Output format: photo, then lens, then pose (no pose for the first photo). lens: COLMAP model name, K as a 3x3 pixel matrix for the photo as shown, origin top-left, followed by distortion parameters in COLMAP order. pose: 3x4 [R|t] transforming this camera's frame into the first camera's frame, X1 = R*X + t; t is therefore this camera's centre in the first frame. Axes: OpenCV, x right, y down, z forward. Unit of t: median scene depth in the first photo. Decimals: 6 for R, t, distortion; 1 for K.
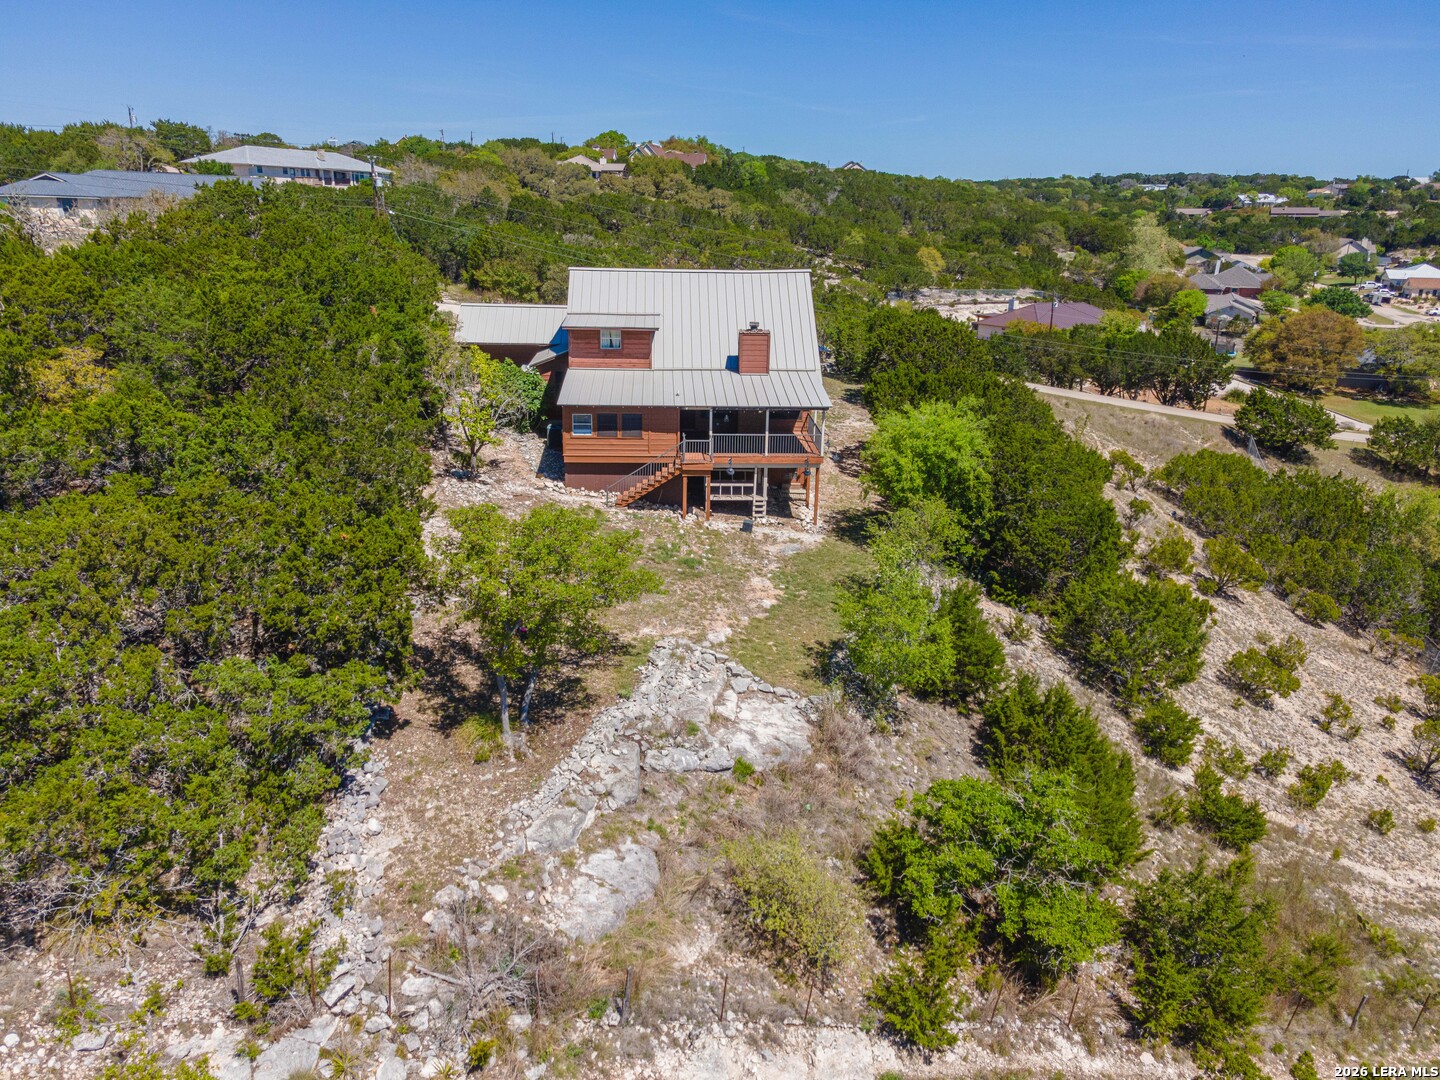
lens RADIAL K [[1037.2, 0, 709.4], [0, 1037.2, 536.4], [0, 0, 1]] dist [0.046414, -0.000594]
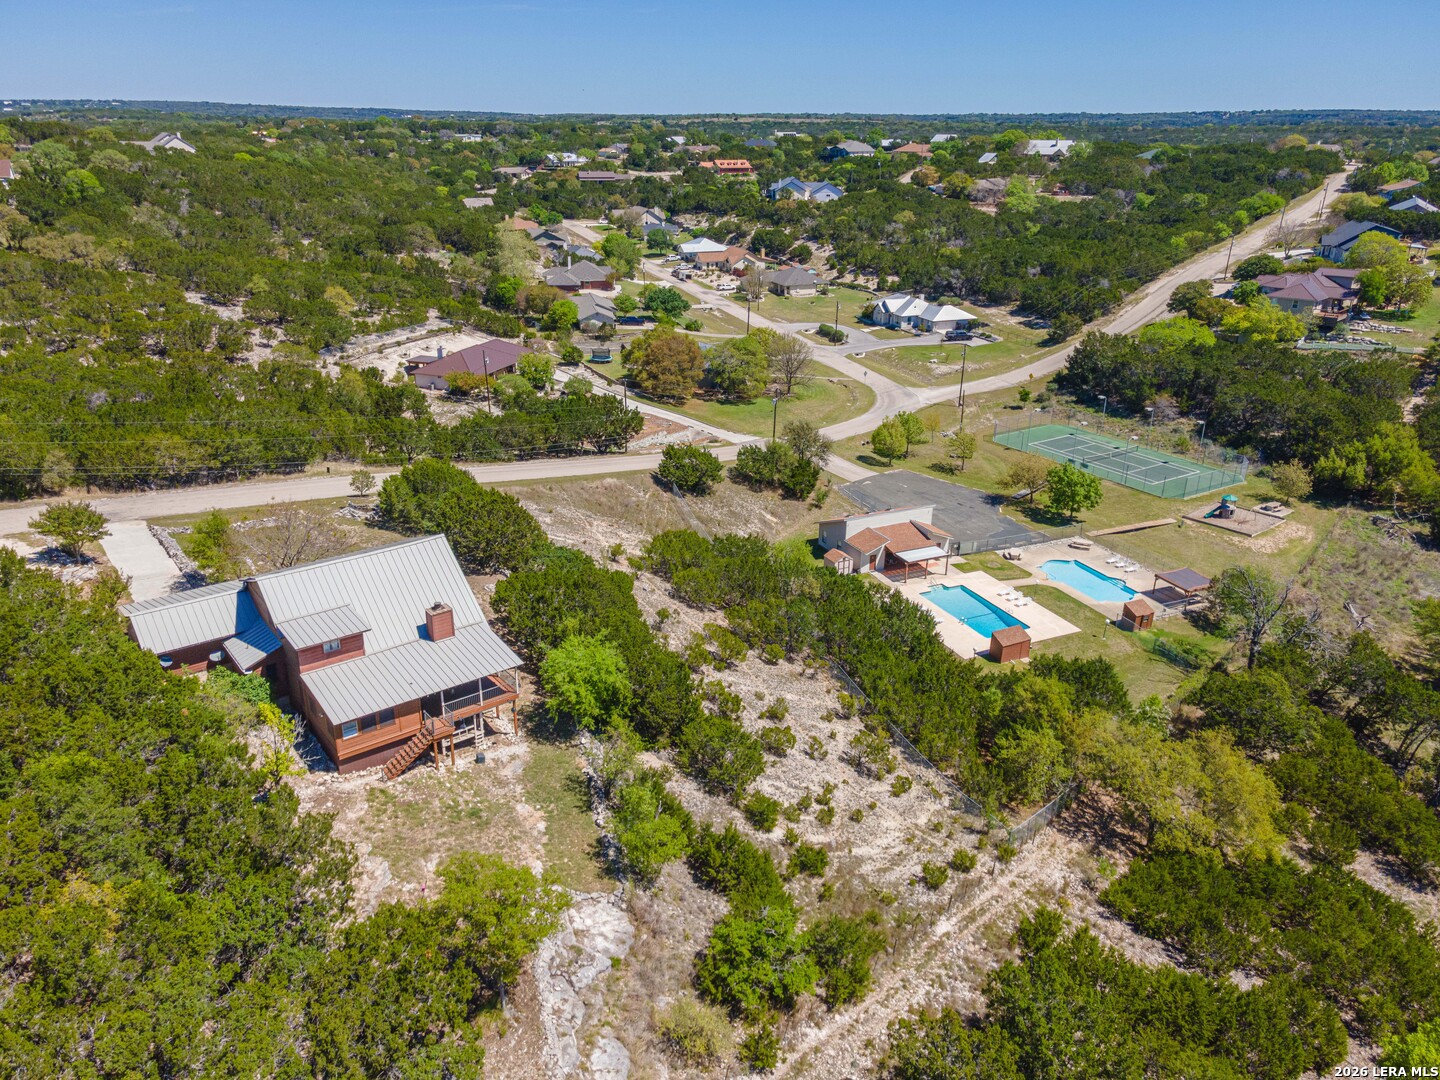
lens RADIAL K [[1037.2, 0, 709.4], [0, 1037.2, 536.4], [0, 0, 1]] dist [0.046414, -0.000594]
pose [[0.819889, -0.220093, 0.528527, -0.108542], [0.180087, 0.975439, 0.126835, -0.118861], [-0.543462, -0.008810, 0.839388, -0.098721]]
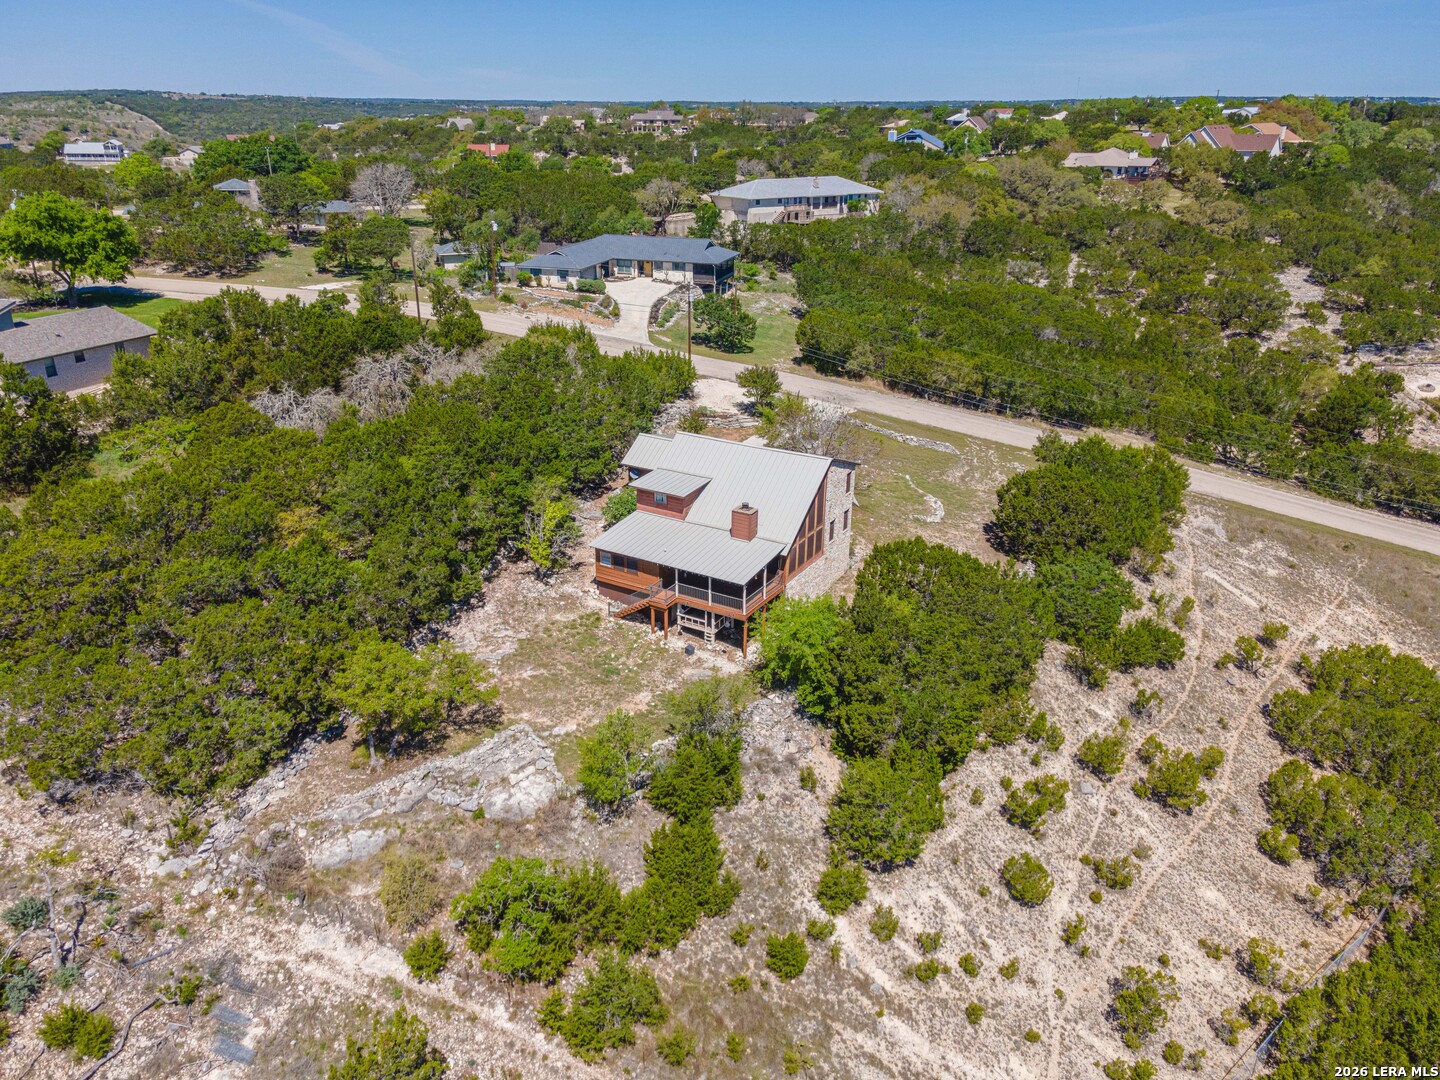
lens RADIAL K [[1043.7, 0, 713.8], [0, 1043.7, 530.5], [0, 0, 1]] dist [0.035129, 0.036036]
pose [[0.835180, 0.191207, -0.515670, 0.217197], [-0.158326, 0.981516, 0.107515, -0.092574], [0.526696, -0.008151, 0.850015, -0.059520]]
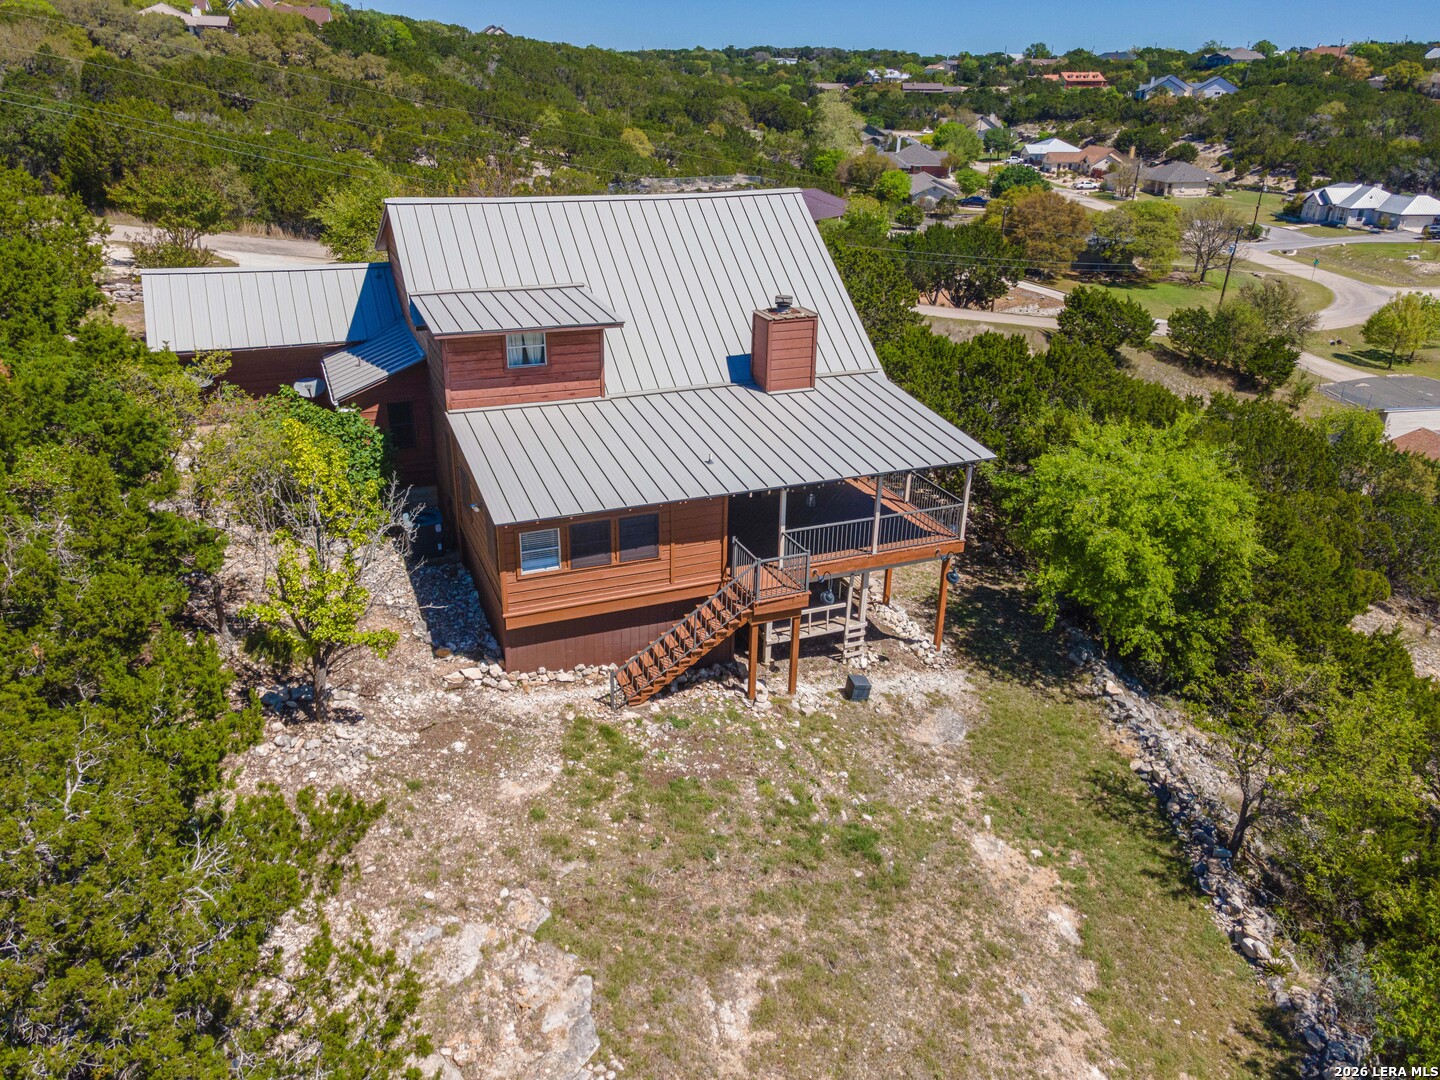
lens RADIAL K [[1043.7, 0, 713.8], [0, 1043.7, 530.5], [0, 0, 1]] dist [0.035129, 0.036036]
pose [[0.941721, -0.134619, 0.308285, -0.053256], [0.103562, 0.987946, 0.115053, -0.044984], [-0.320057, -0.076422, 0.944311, 0.143010]]
